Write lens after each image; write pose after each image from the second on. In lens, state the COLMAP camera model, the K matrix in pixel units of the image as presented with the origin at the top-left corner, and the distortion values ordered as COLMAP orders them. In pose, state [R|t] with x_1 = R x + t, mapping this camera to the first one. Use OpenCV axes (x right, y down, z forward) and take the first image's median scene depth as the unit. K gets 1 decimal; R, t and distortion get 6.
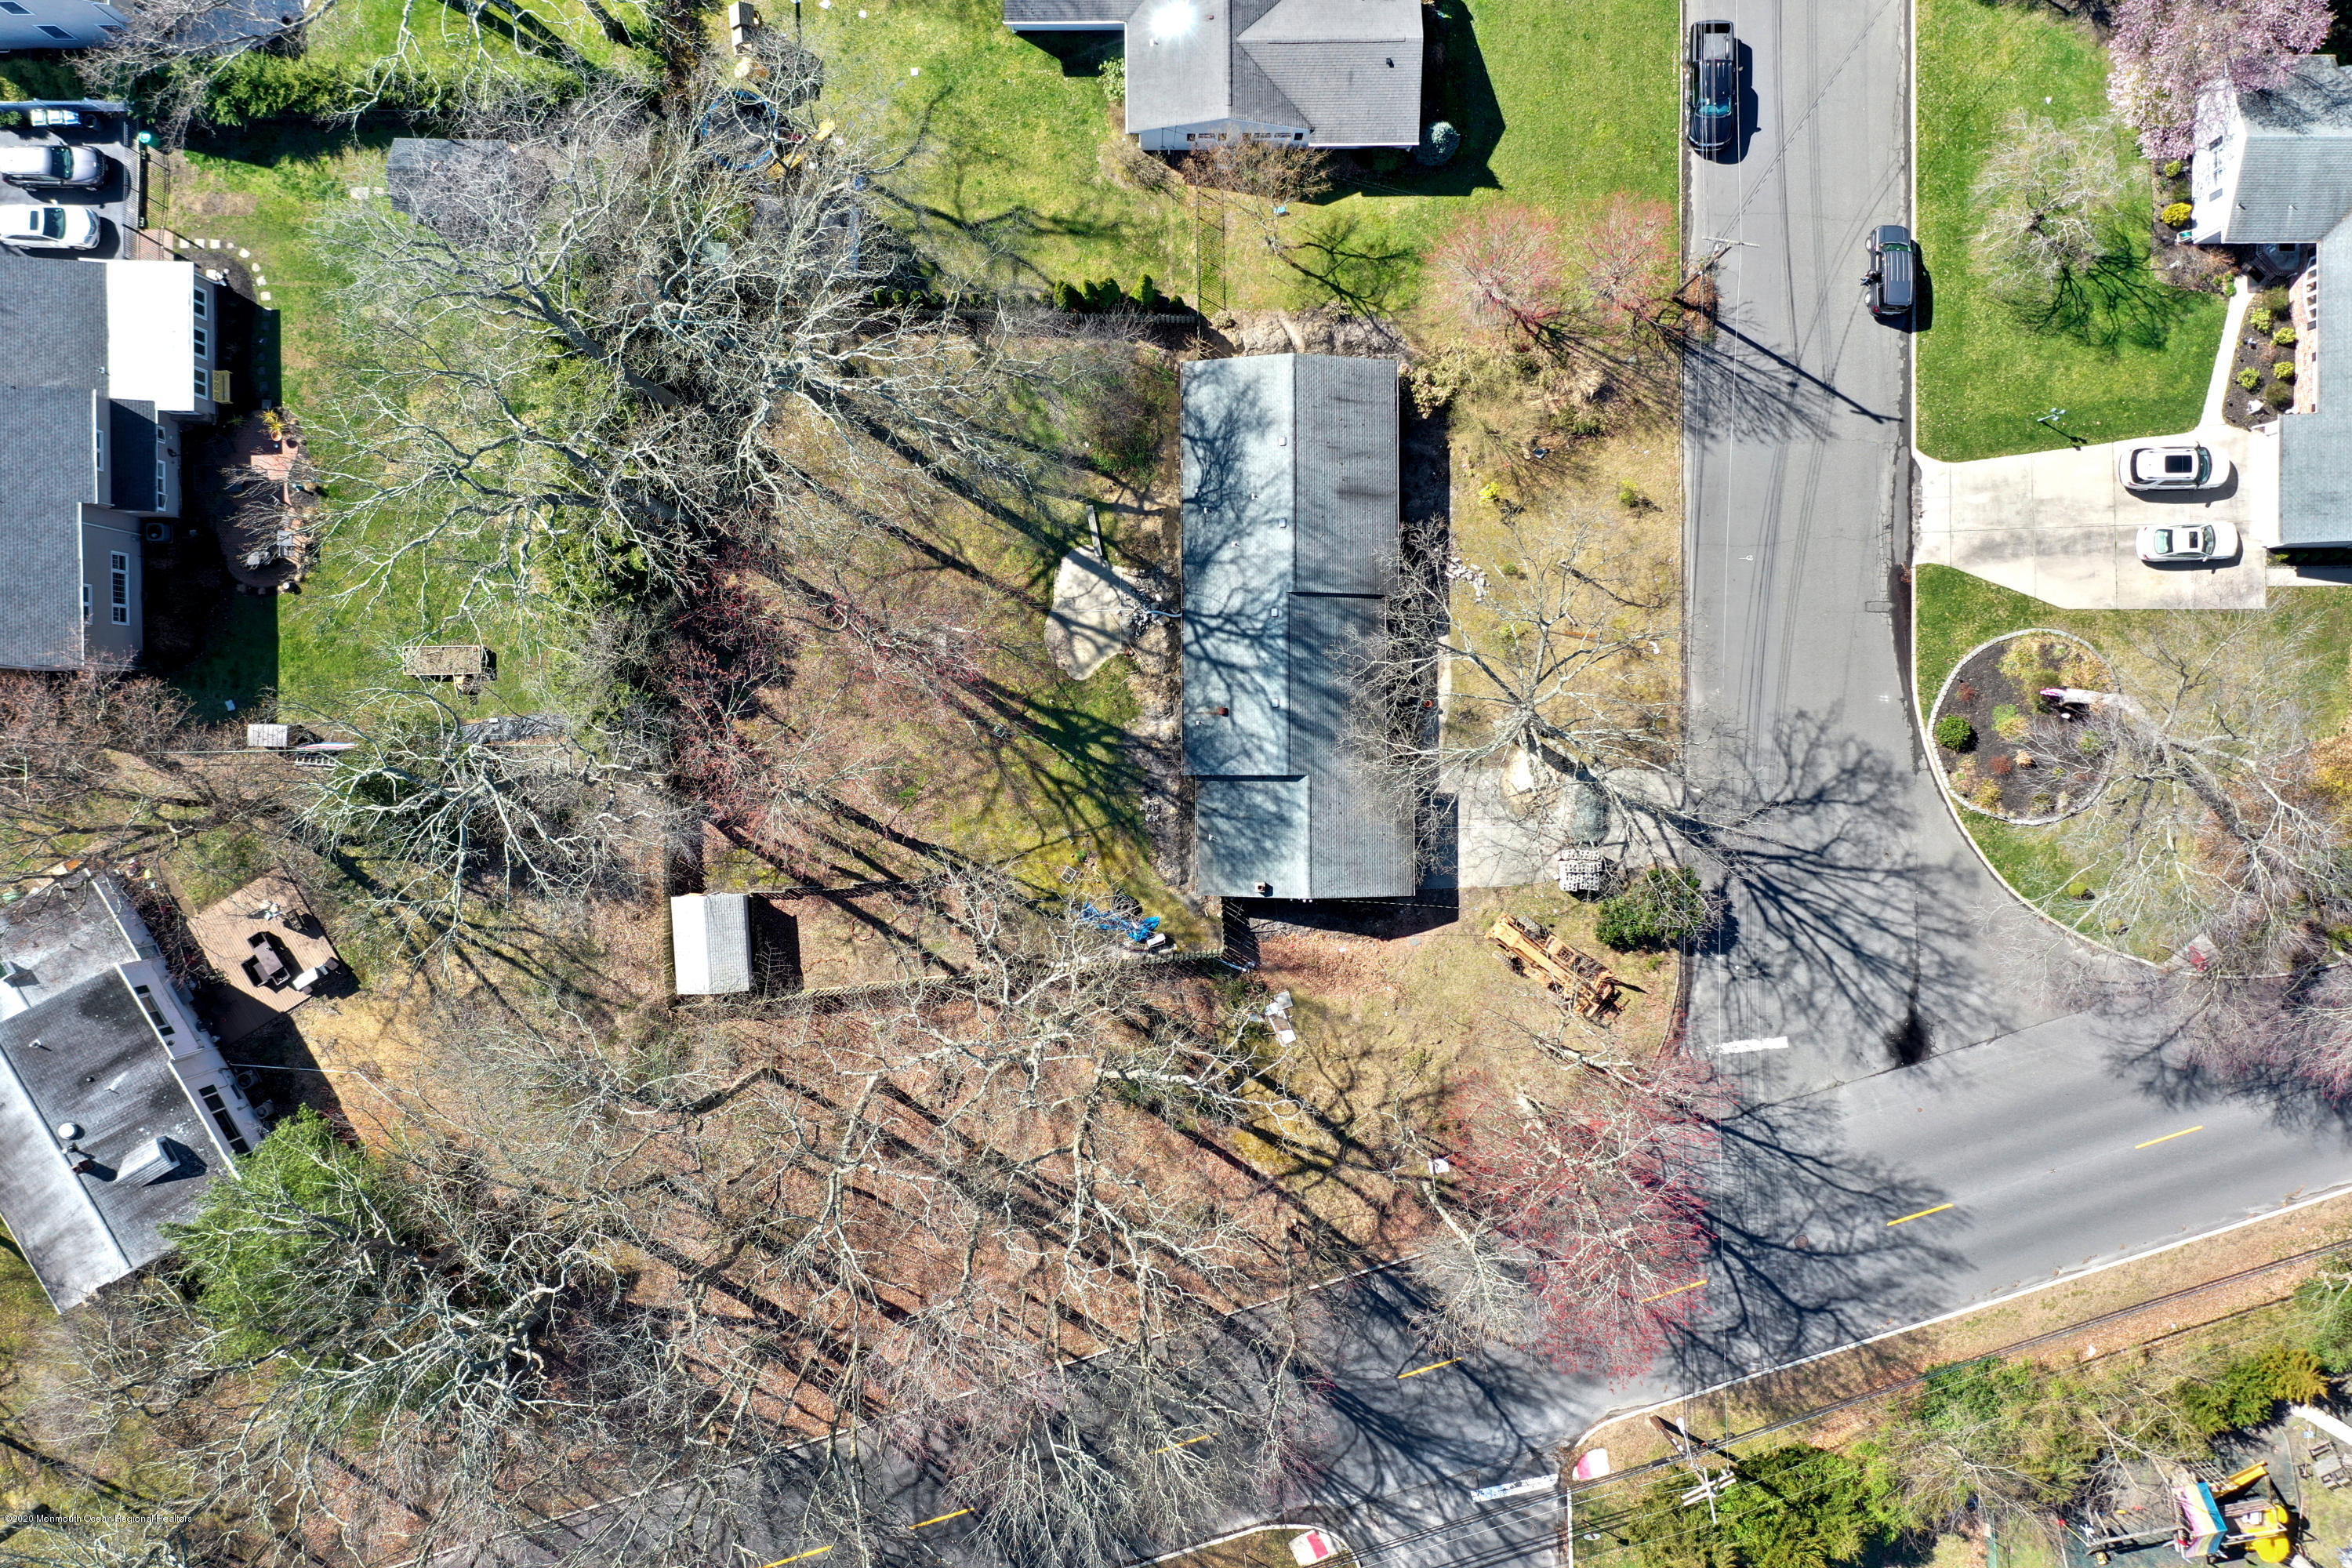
lens RADIAL K [[1832.0, 0, 1168.5], [0, 1832.0, 782.4], [0, 0, 1]] dist [-0.006483, 0.005864]
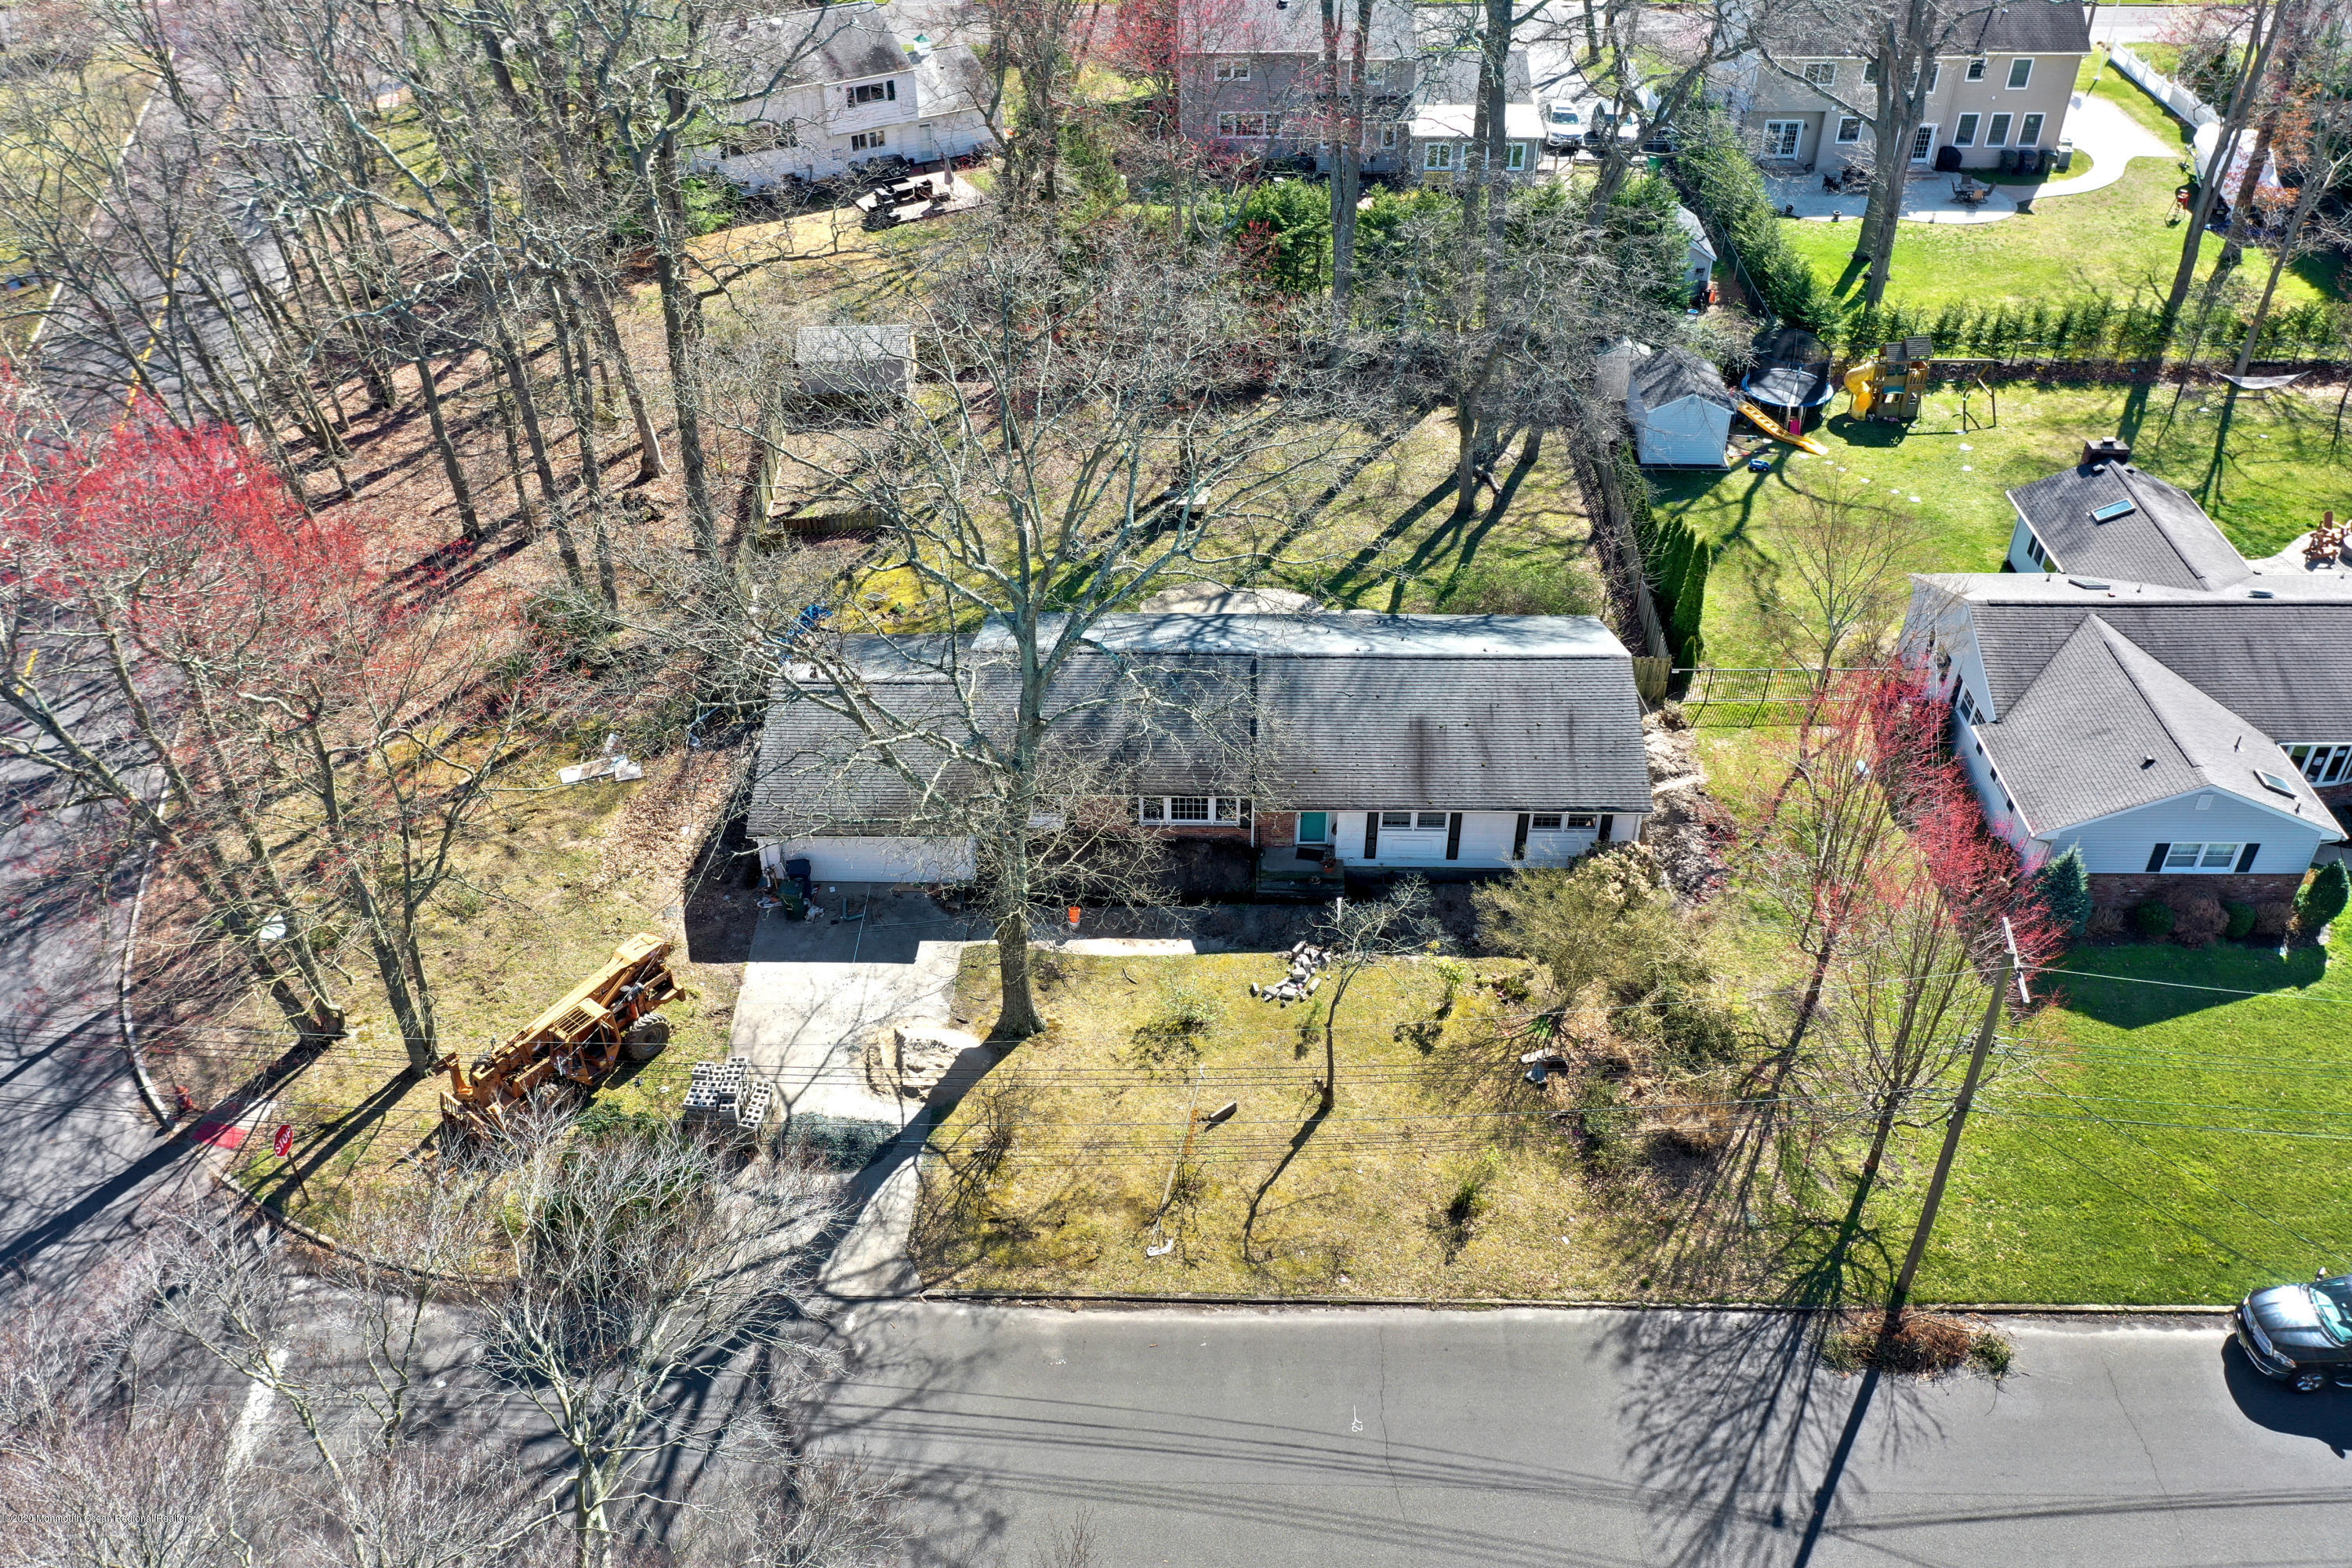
lens RADIAL K [[1828.9, 0, 1168.5], [0, 1828.9, 793.6], [0, 0, 1]] dist [-0.014324, -0.001108]
pose [[-0.027042, 0.624364, -0.780665, 0.566193], [-0.999614, -0.021807, 0.017185, -0.080585], [-0.006294, 0.780829, 0.624713, 0.606450]]
